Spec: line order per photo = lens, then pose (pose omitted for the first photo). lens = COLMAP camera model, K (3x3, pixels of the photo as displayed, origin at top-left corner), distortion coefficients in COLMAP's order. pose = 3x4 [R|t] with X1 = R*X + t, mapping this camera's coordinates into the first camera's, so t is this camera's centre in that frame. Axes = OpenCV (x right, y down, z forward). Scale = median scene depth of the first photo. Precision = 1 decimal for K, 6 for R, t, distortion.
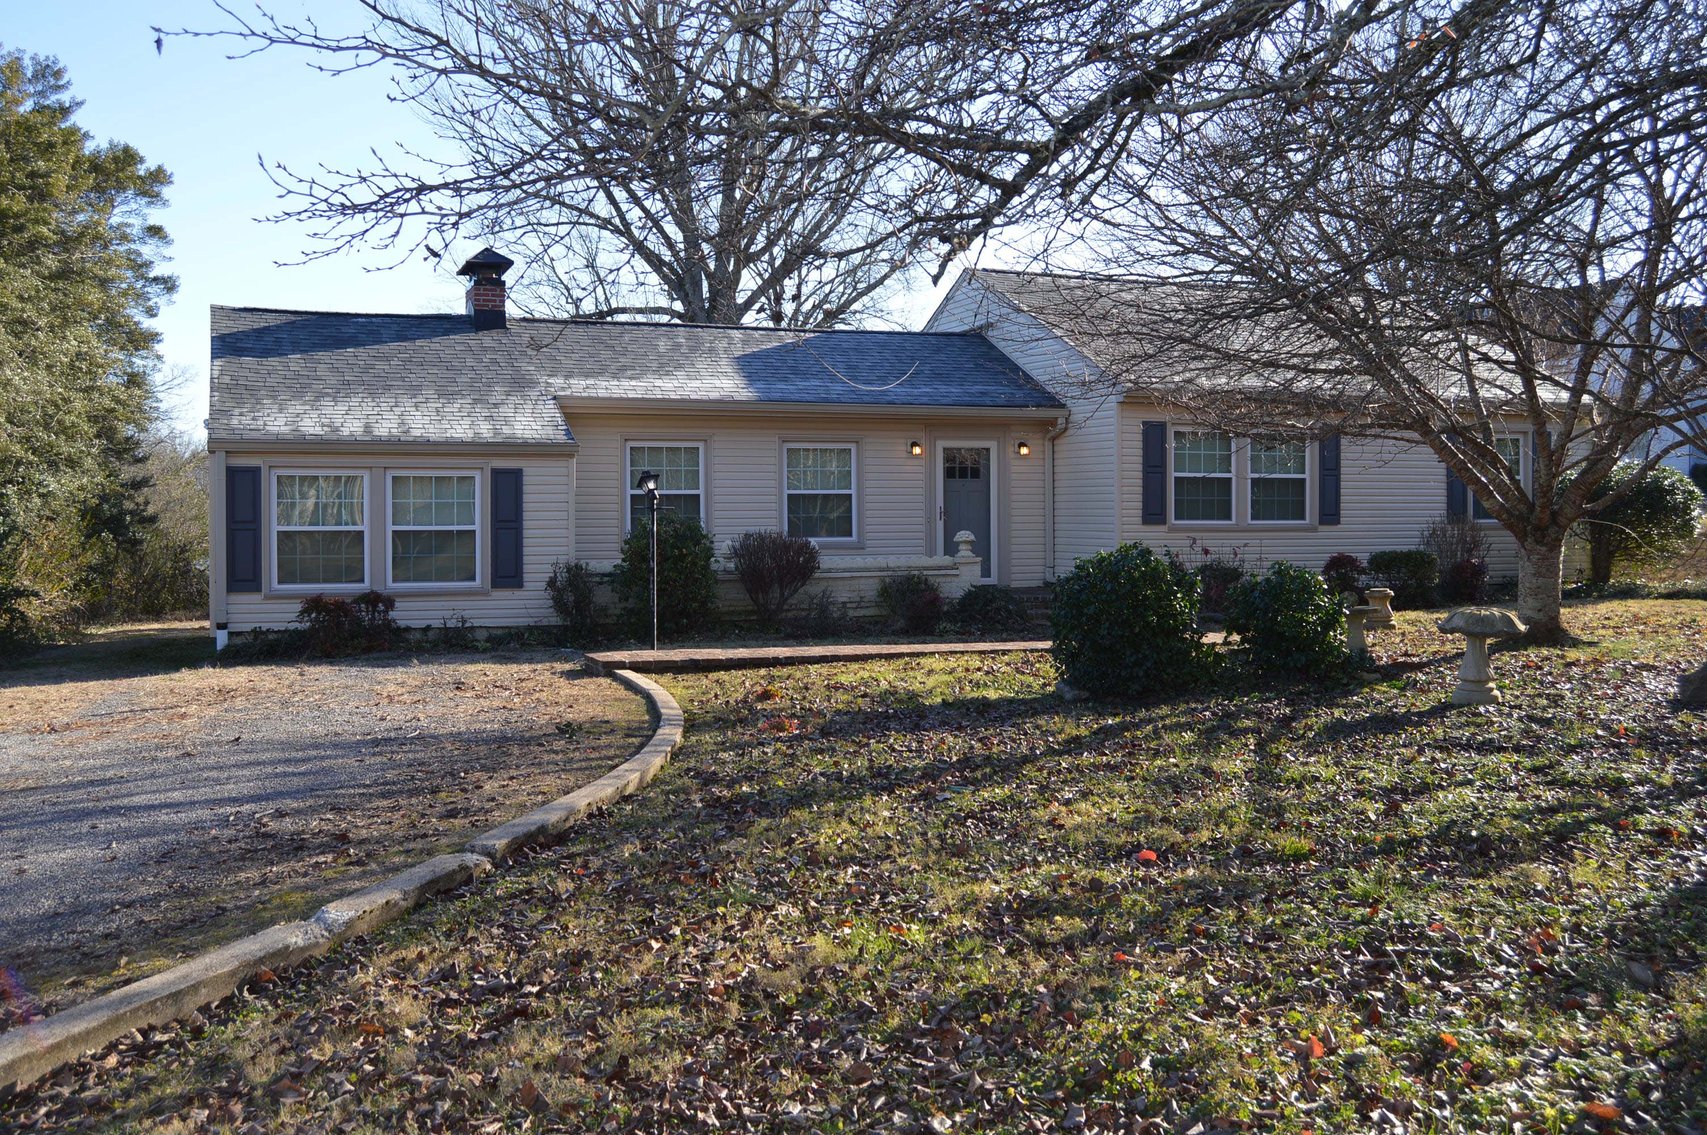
lens RADIAL K [[1634.2, 0, 852.3], [0, 1634.2, 535.8], [0, 0, 1]] dist [-0.075409, -0.022607]
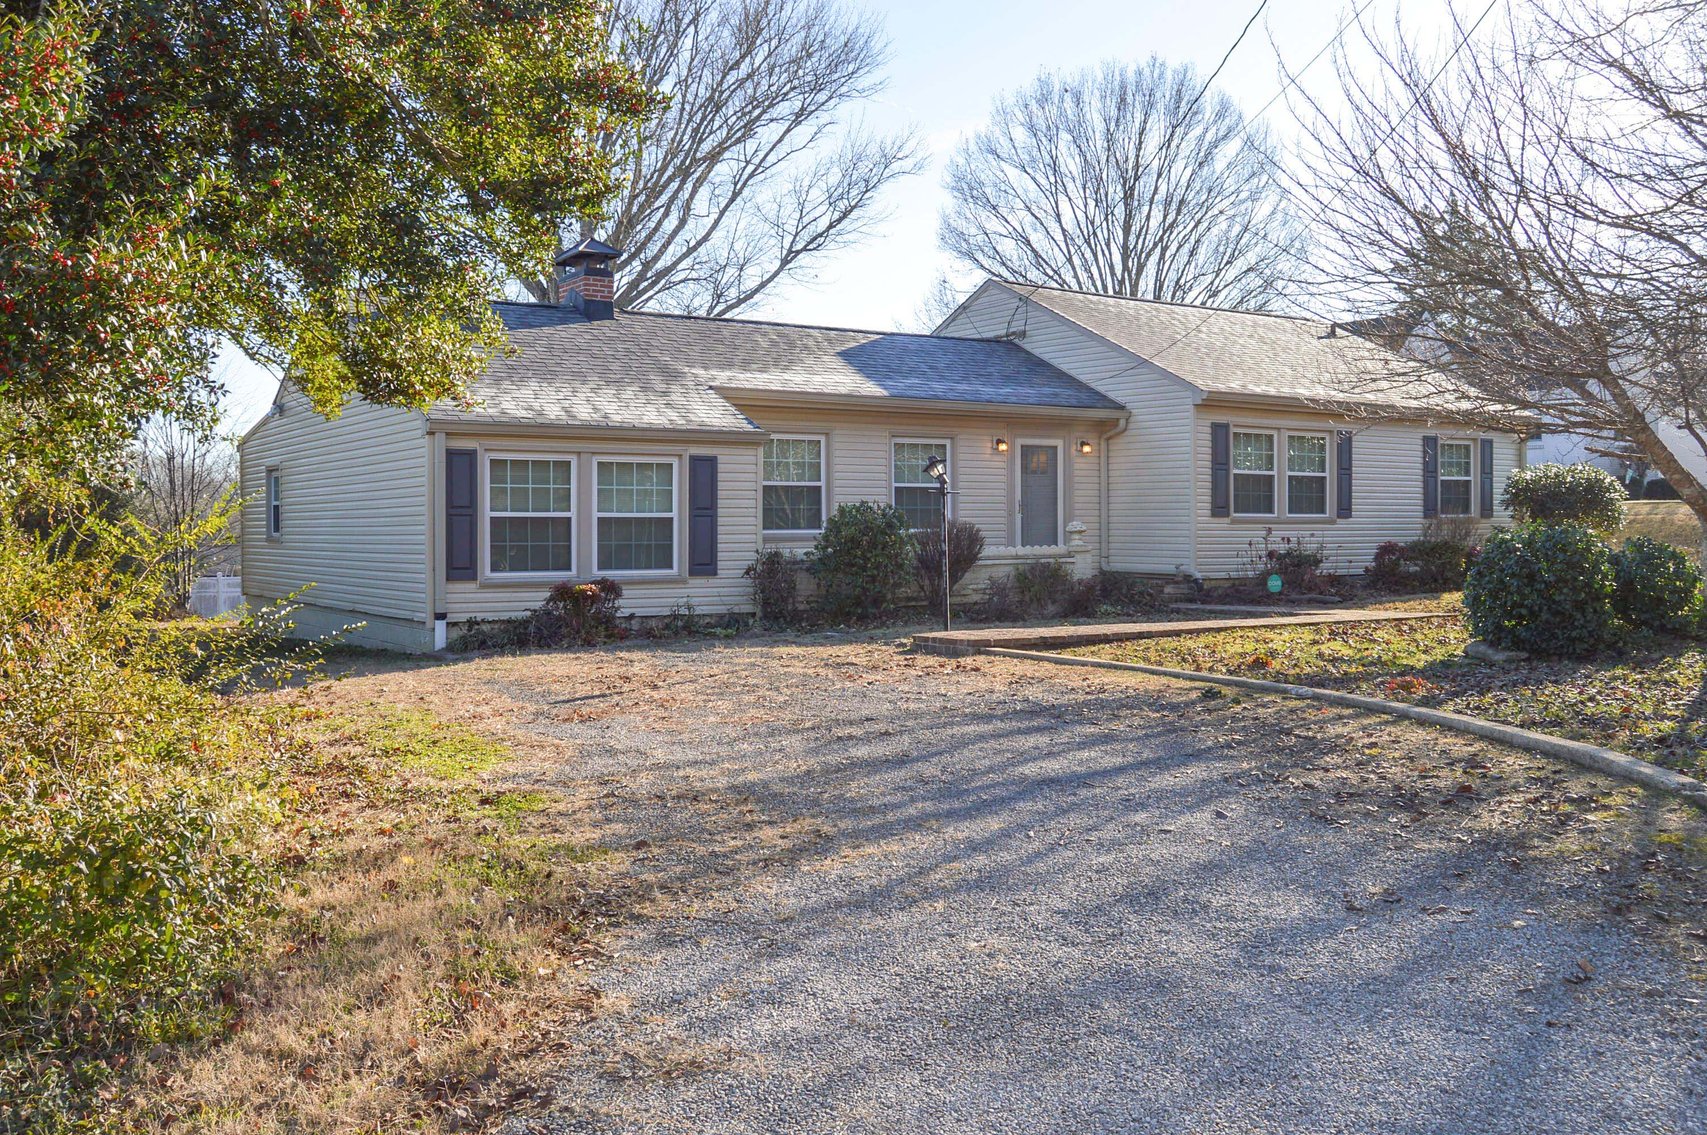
lens RADIAL K [[1549.2, 0, 854.4], [0, 1549.2, 565.5], [0, 0, 1]] dist [-0.010692, -0.002295]
pose [[0.970874, -0.004088, 0.239556, -0.348873], [0.000994, 0.999915, 0.013037, 0.013440], [-0.239589, -0.012419, 0.970795, 0.055025]]
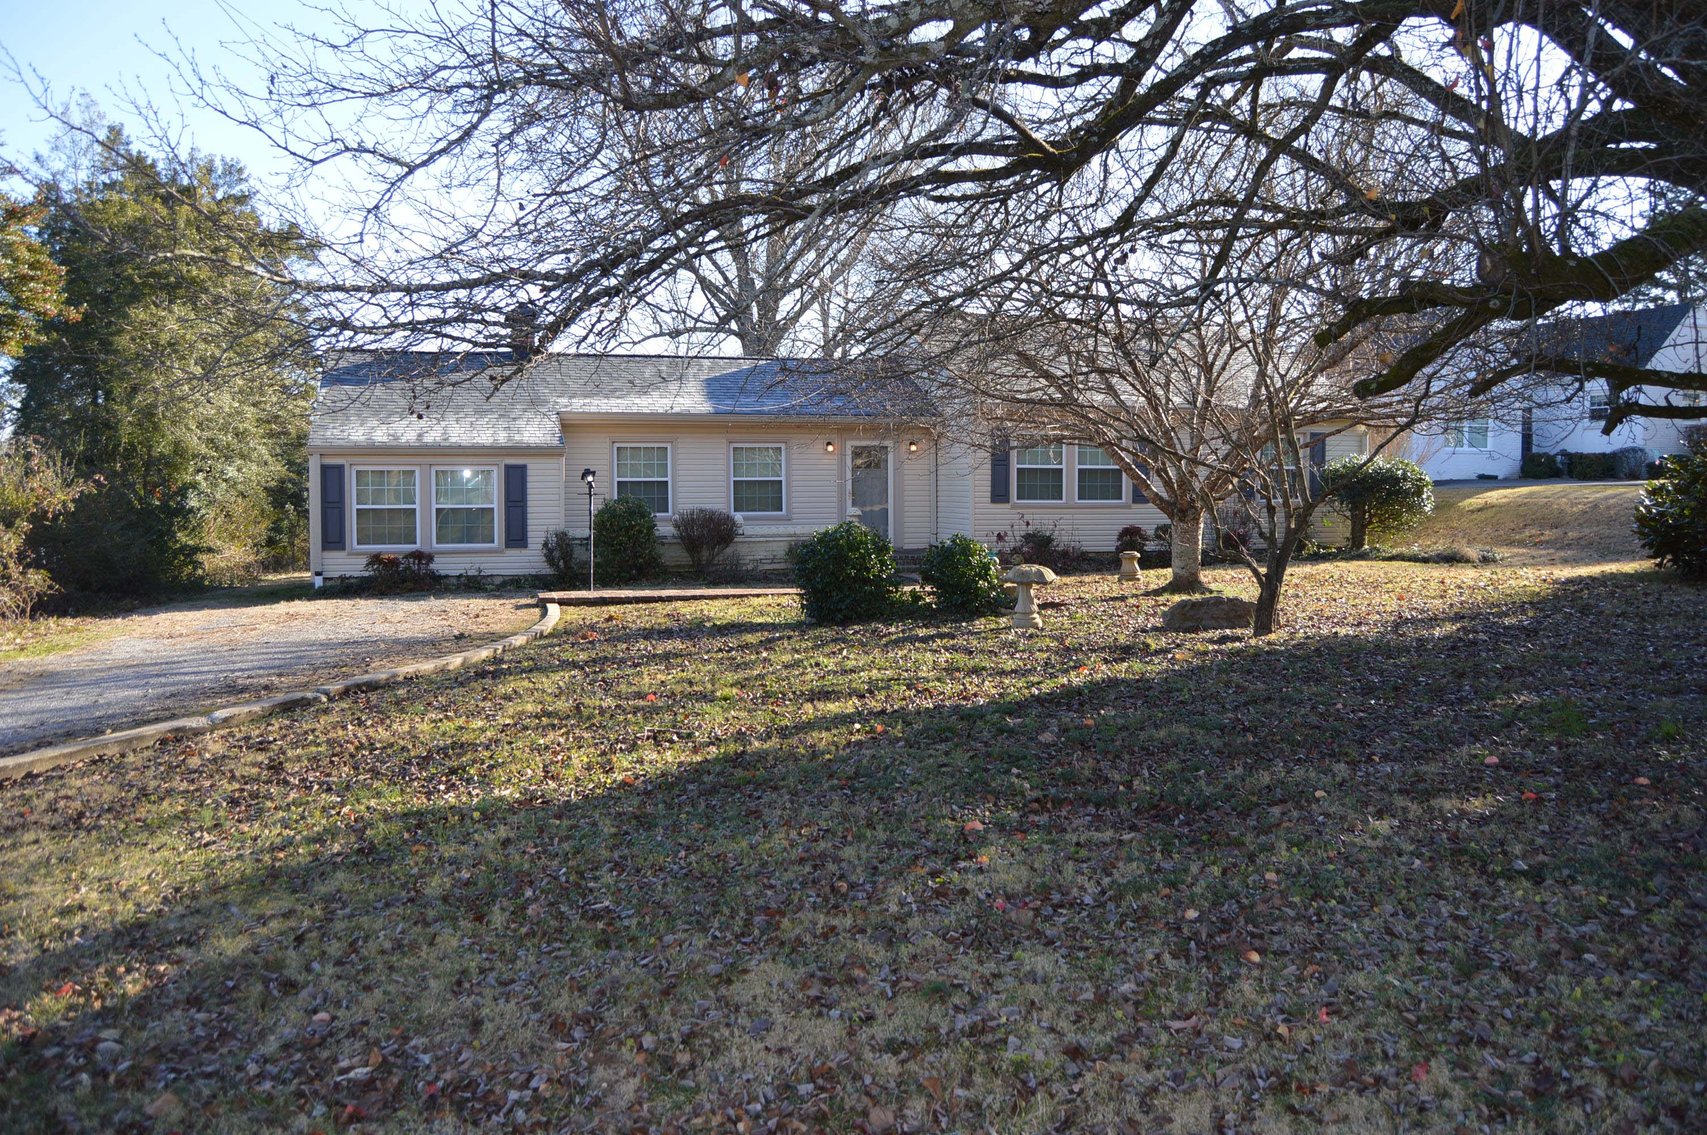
lens RADIAL K [[1372.6, 0, 853.3], [0, 1372.6, 566.5], [0, 0, 1]] dist [-0.082553, 0.009439]
pose [[0.996040, 0.006838, -0.088639, 0.190339], [-0.002569, 0.998835, 0.048184, -0.010421], [0.088866, -0.047765, 0.994898, -0.171311]]
